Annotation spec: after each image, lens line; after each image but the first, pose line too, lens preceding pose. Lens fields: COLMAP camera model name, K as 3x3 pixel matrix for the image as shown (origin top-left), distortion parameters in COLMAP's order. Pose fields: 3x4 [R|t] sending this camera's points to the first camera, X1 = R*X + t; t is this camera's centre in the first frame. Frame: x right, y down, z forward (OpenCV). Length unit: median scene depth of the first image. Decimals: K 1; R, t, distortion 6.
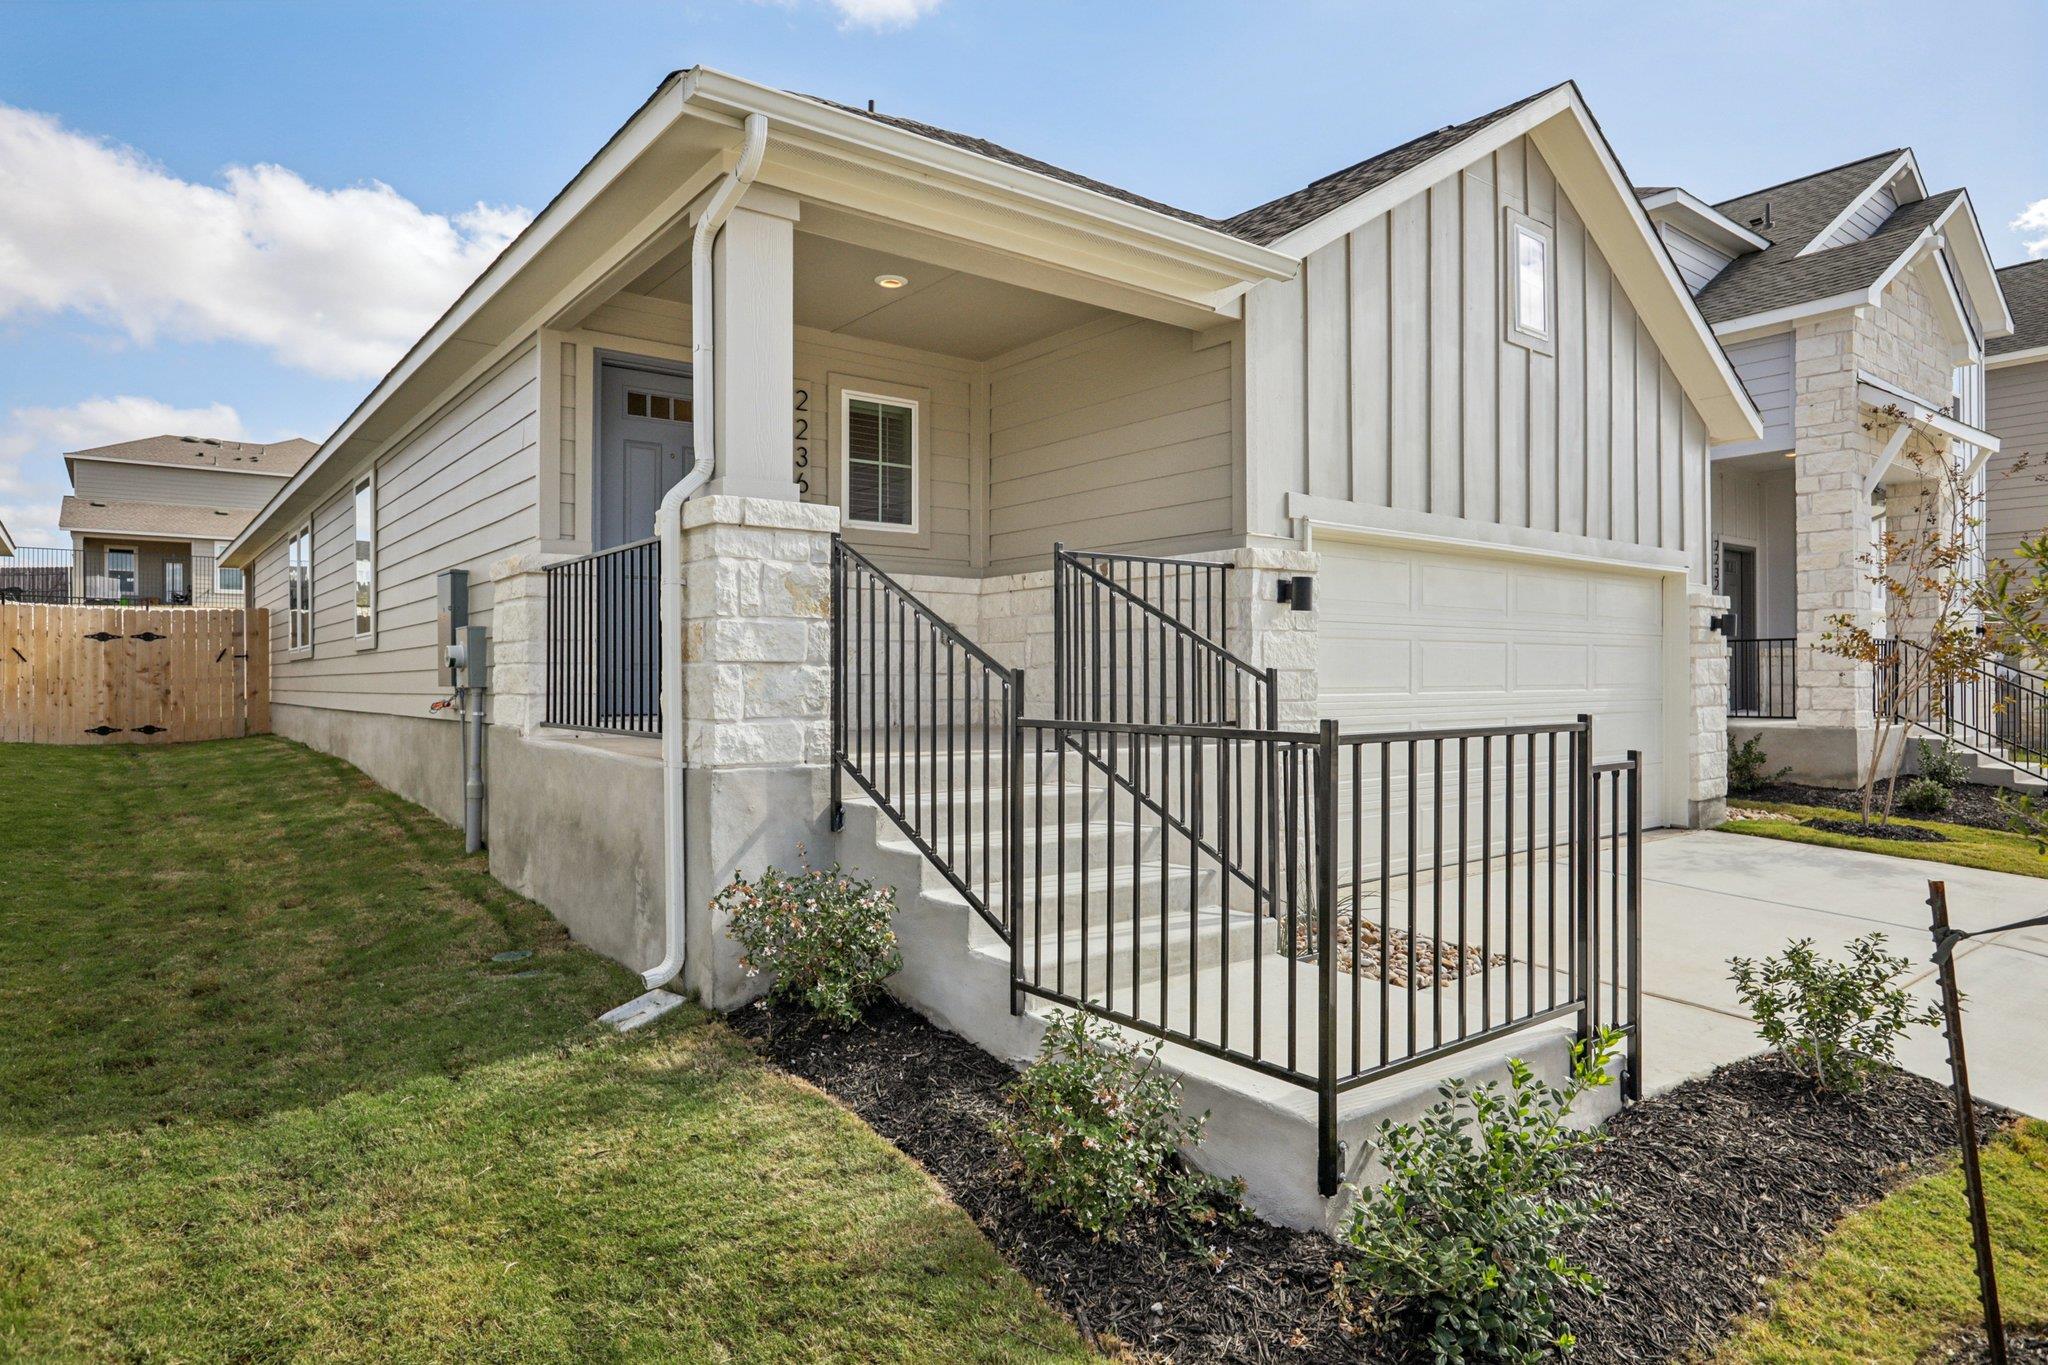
lens RADIAL K [[1198.3, 0, 1024.0], [0, 1198.3, 682.5], [0, 0, 1]] dist [-0.064708, 0.051548]
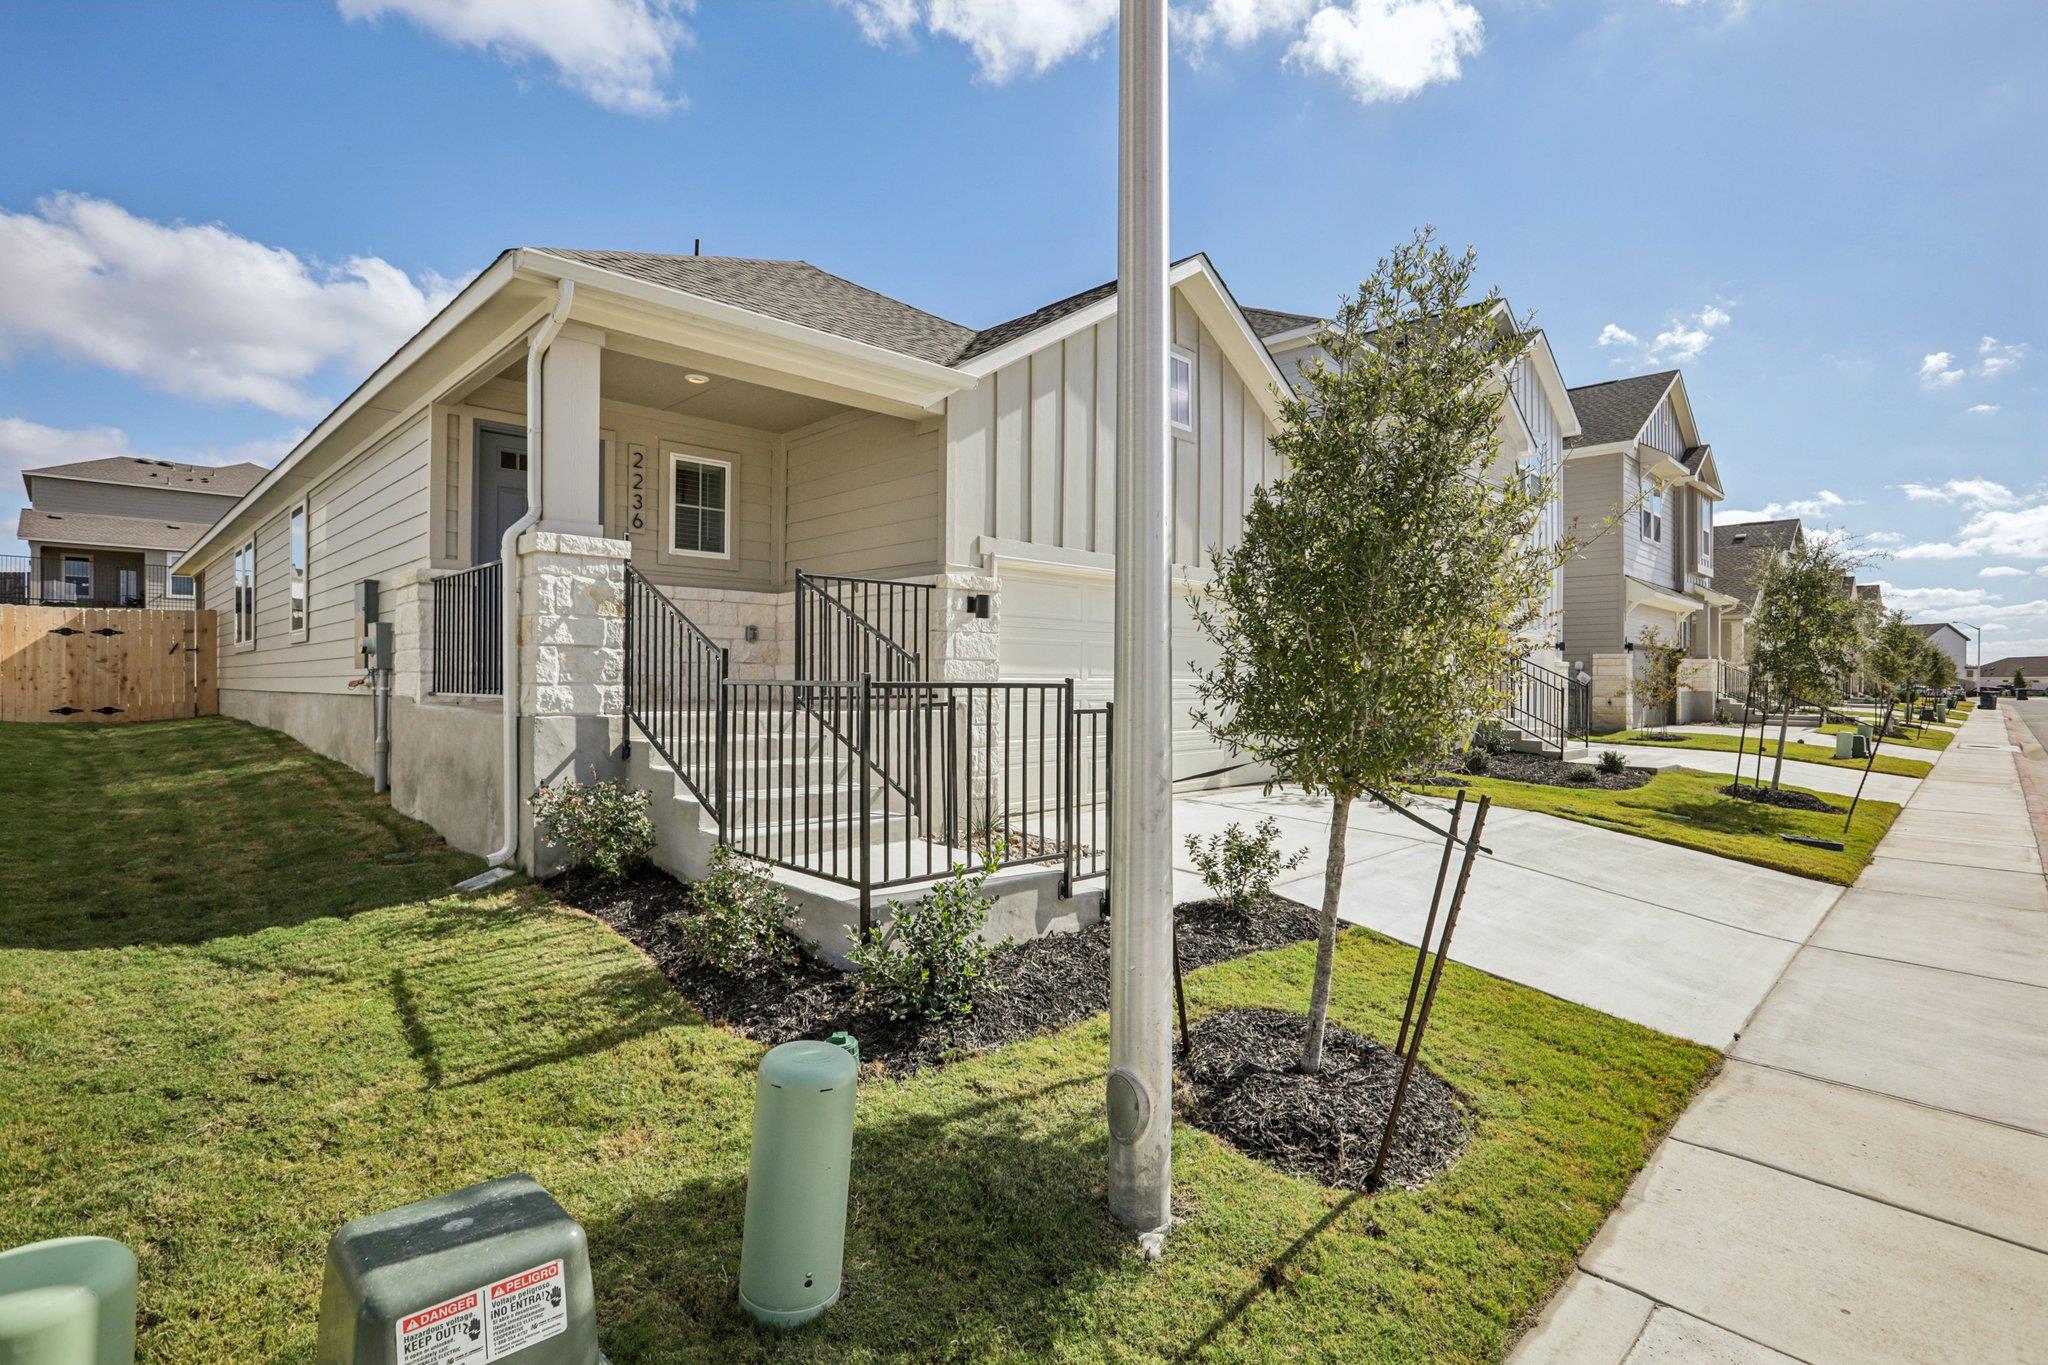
lens RADIAL K [[993.9, 0, 1028.0], [0, 993.9, 690.4], [0, 0, 1]] dist [-0.056568, 0.022418]
pose [[0.991871, 0.006603, 0.127078, 0.134990], [-0.007248, 0.999963, 0.004612, 0.021150], [-0.127043, -0.005496, 0.991882, -0.203832]]
